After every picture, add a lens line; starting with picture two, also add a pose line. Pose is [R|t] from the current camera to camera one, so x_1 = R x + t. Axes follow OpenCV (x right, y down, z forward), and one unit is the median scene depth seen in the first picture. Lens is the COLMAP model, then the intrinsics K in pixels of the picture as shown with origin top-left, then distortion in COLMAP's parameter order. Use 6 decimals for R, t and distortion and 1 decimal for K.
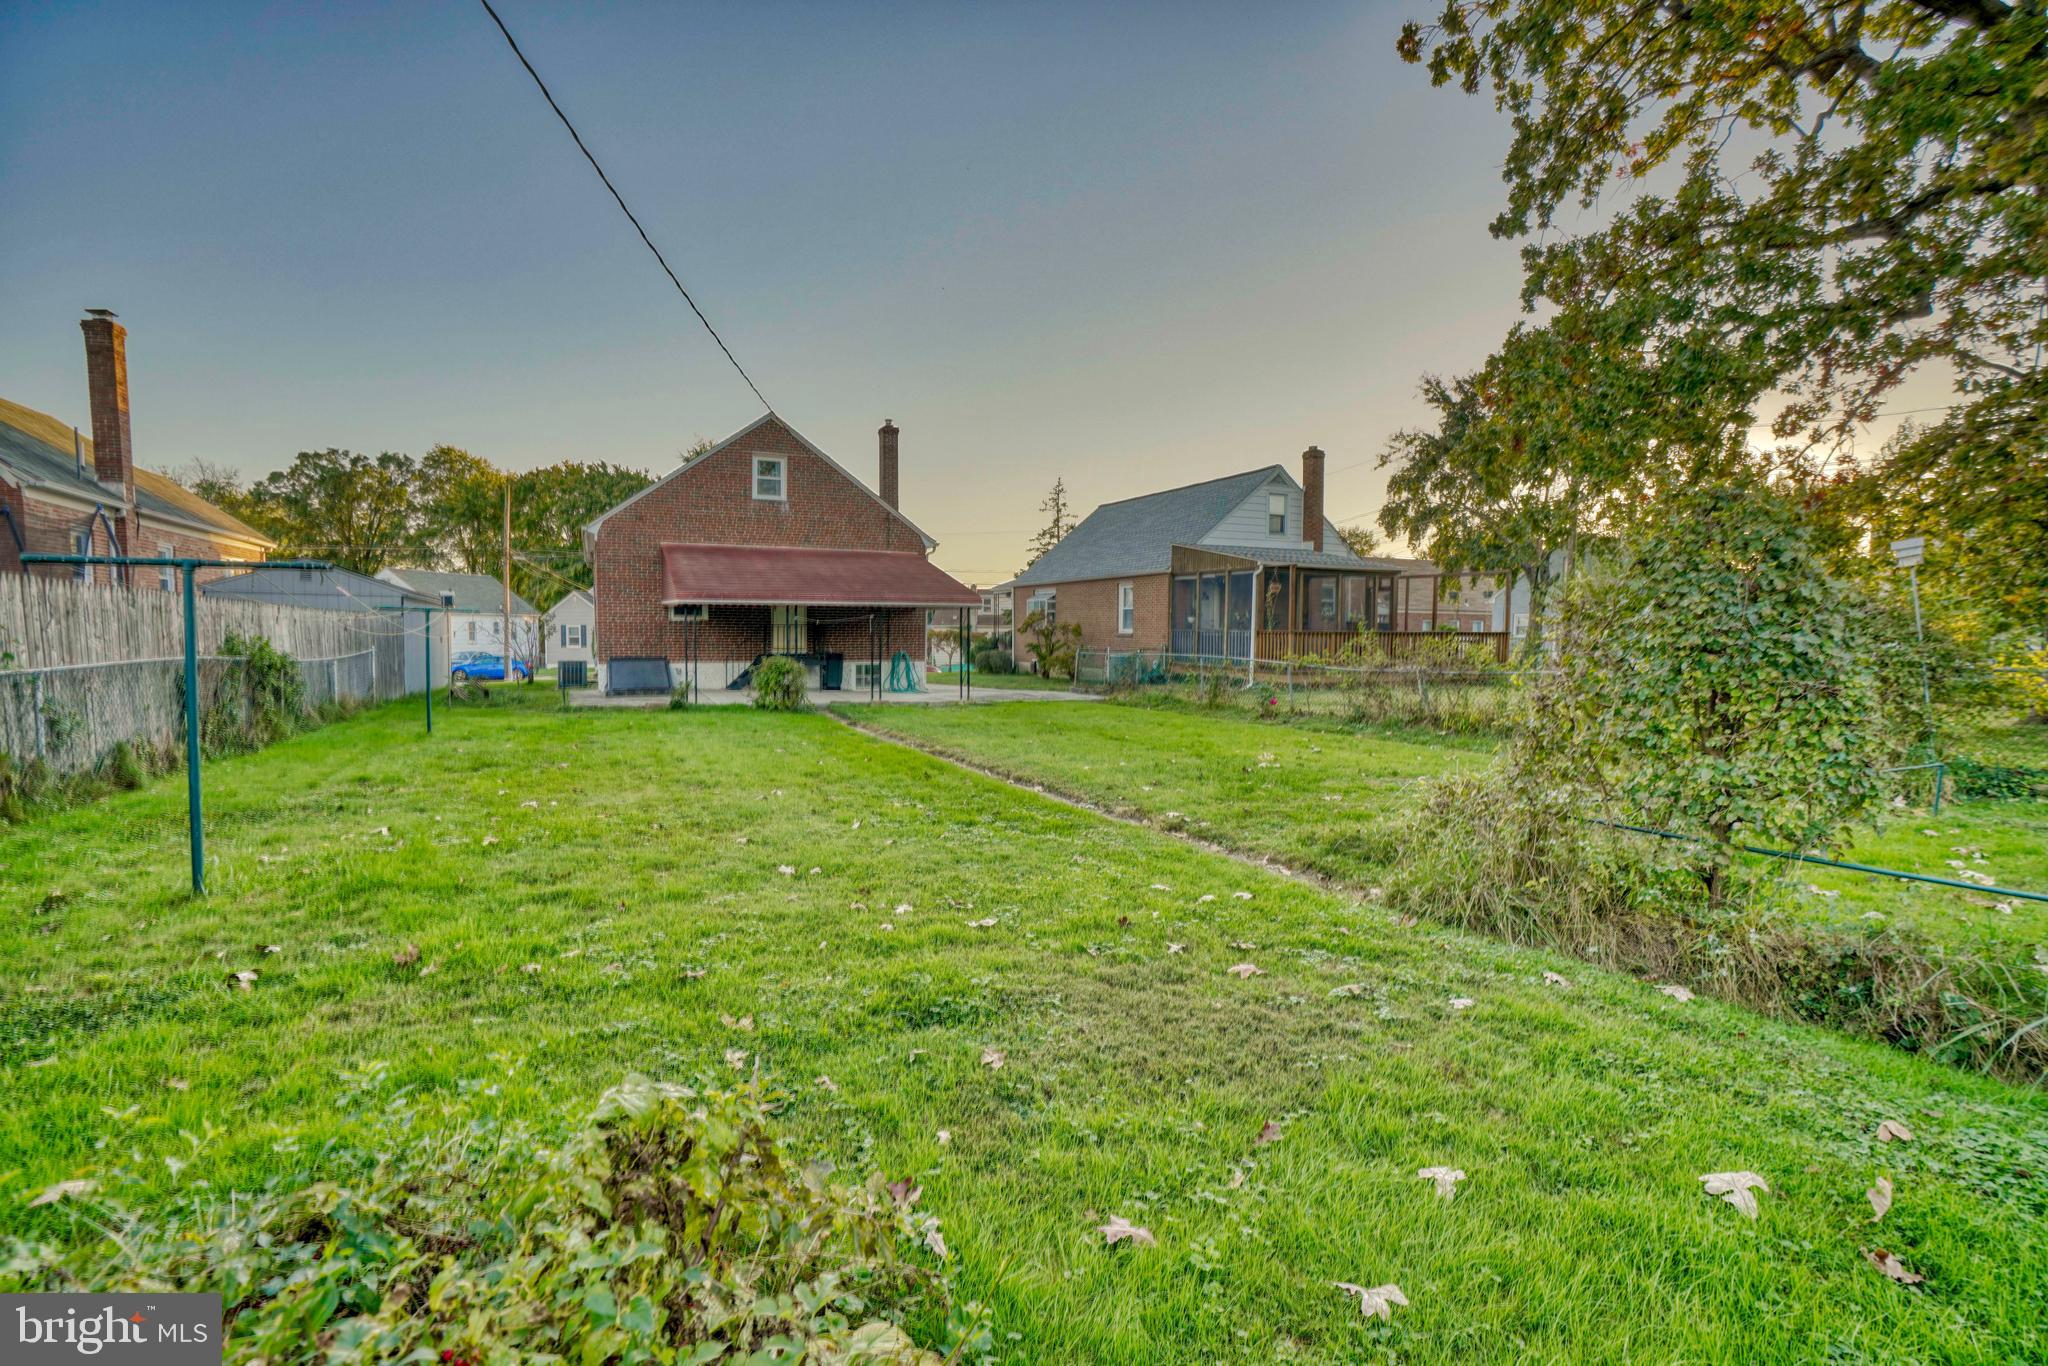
lens RADIAL K [[938.4, 0, 998.3], [0, 938.4, 676.8], [0, 0, 1]] dist [-0.077766, 0.032389]
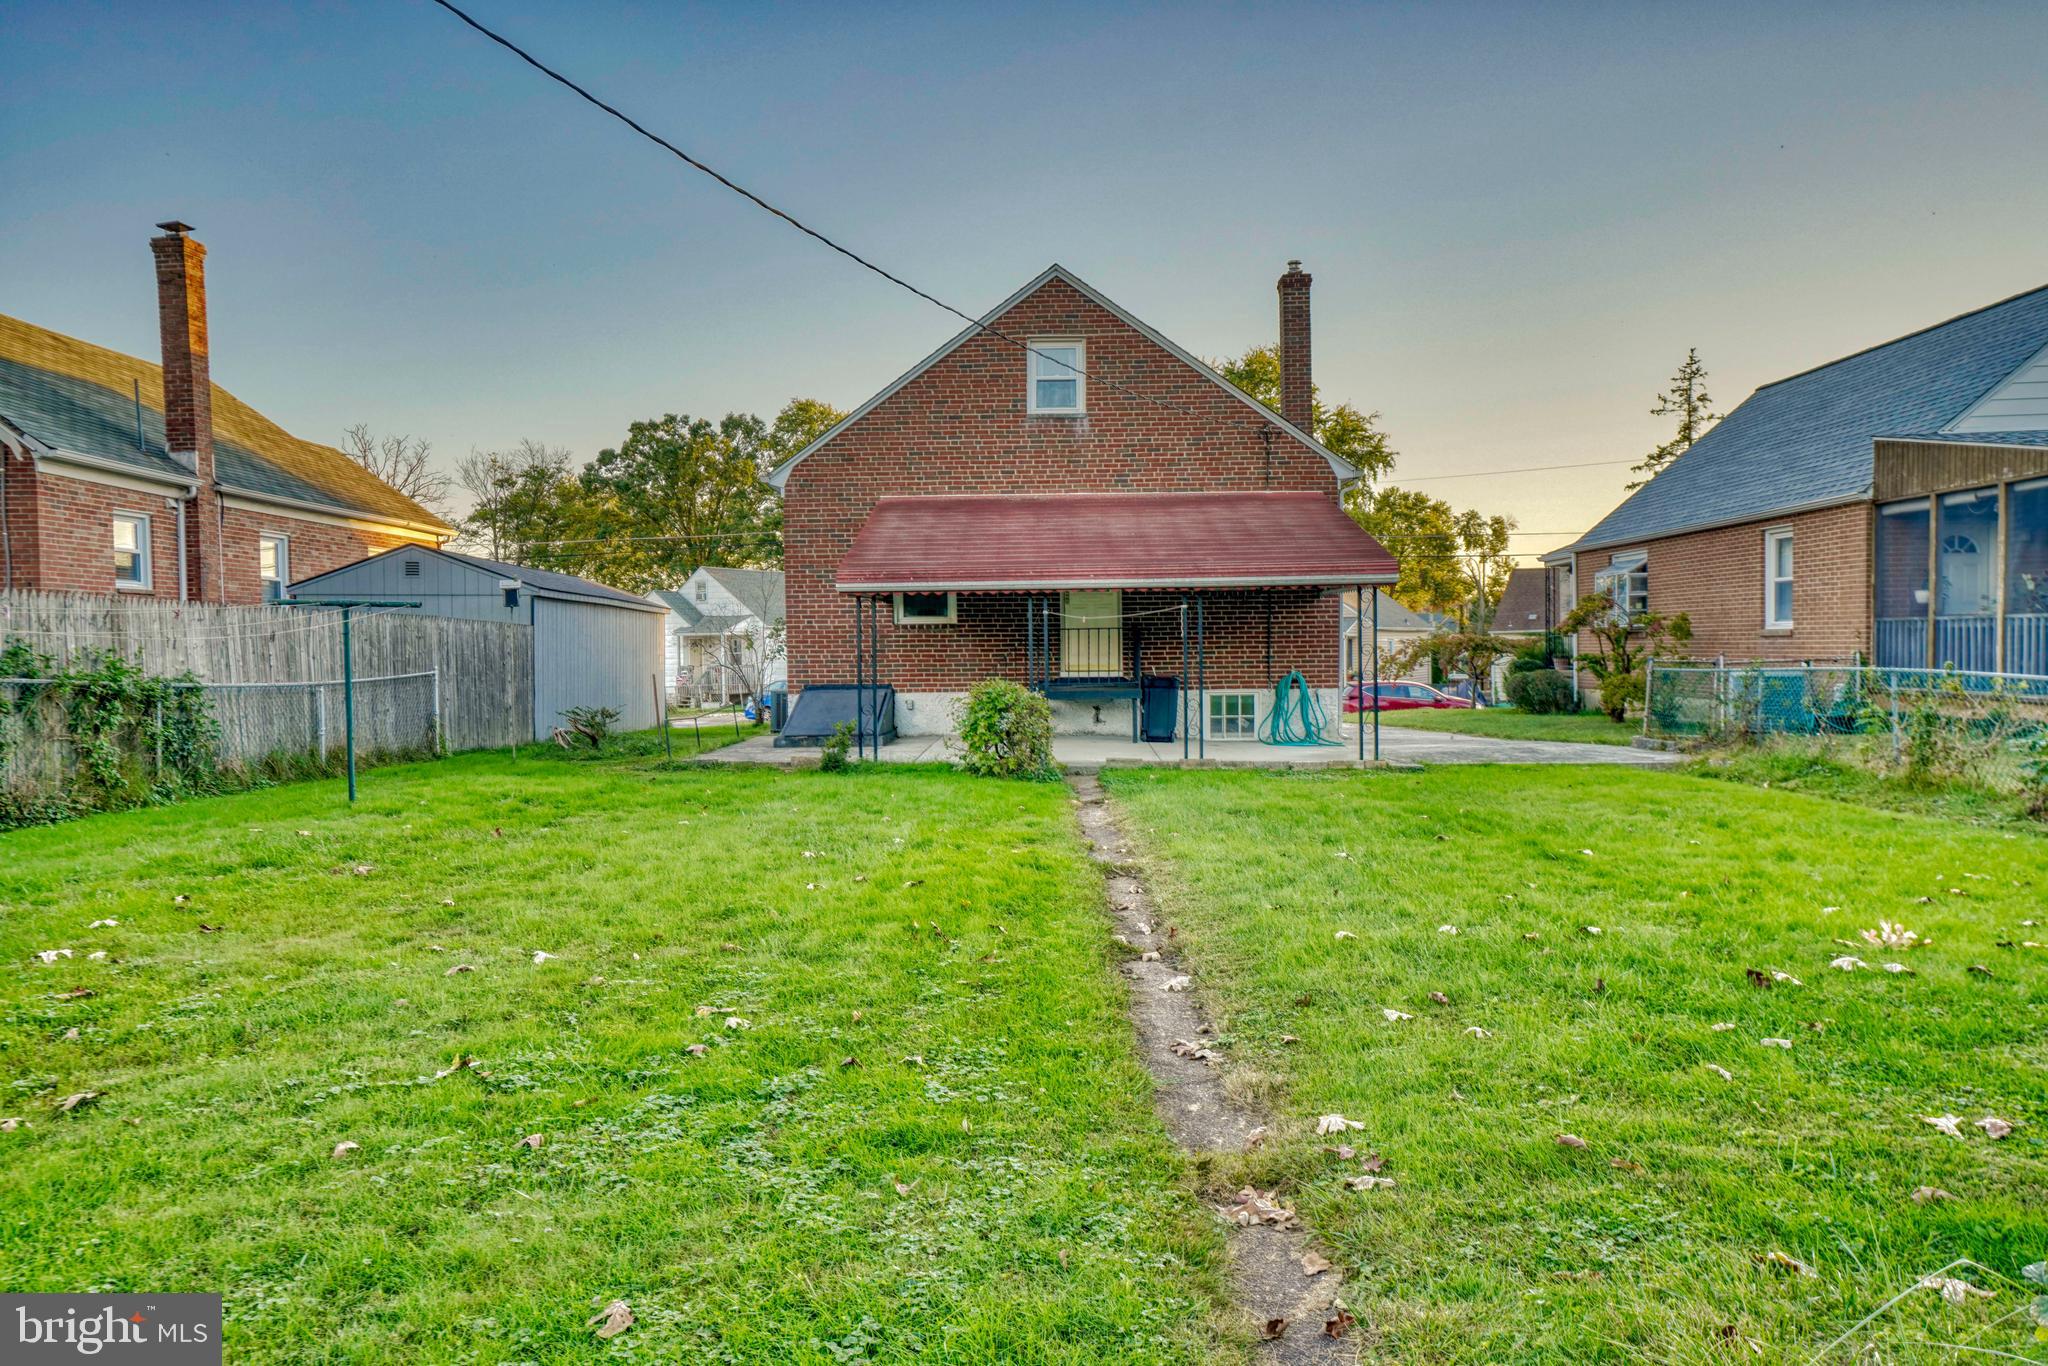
lens RADIAL K [[1421.6, 0, 1024.0], [0, 1421.6, 683.0], [0, 0, 1]] dist [0.003958, 0.000863]
pose [[0.905305, -0.007561, -0.424696, 0.107472], [-0.003393, 0.999681, -0.025031, 0.001693], [0.424750, 0.024101, 0.904990, 0.171867]]
